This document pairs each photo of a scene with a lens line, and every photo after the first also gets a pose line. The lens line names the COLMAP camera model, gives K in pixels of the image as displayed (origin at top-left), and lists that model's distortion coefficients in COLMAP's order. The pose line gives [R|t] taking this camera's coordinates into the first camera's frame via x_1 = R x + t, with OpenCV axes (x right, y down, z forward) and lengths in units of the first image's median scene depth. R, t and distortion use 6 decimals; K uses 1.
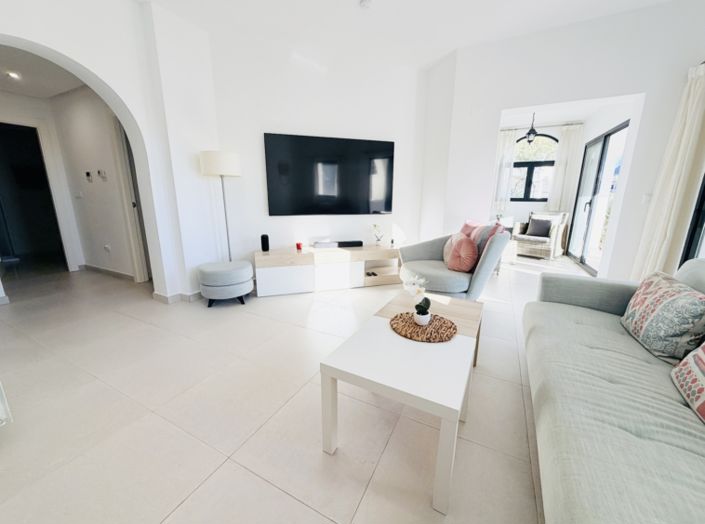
lens RADIAL K [[281.0, 0, 353.3], [0, 281.0, 261.4], [0, 0, 1]] dist [0.003554, -0.001230]
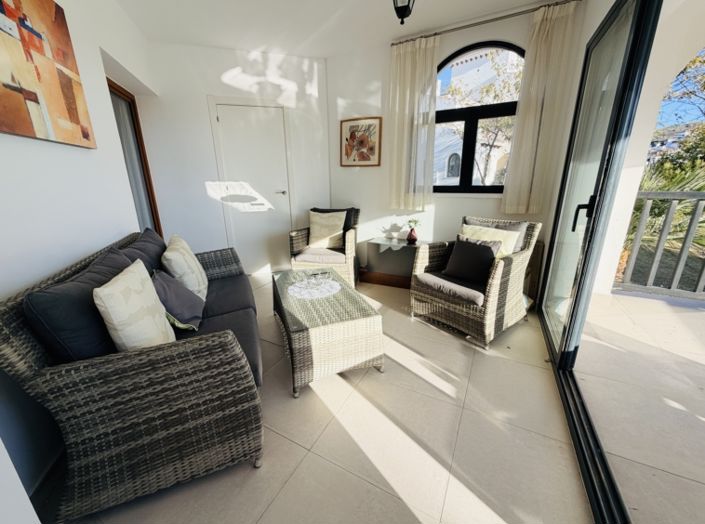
lens RADIAL K [[281.0, 0, 347.4], [0, 281.0, 262.9], [0, 0, 1]] dist [0.003554, -0.001230]
pose [[0.999720, -0.012406, -0.020170, 0.445125], [0.013609, 0.998066, 0.060657, -0.130329], [0.019378, -0.060915, 0.997955, 0.524632]]
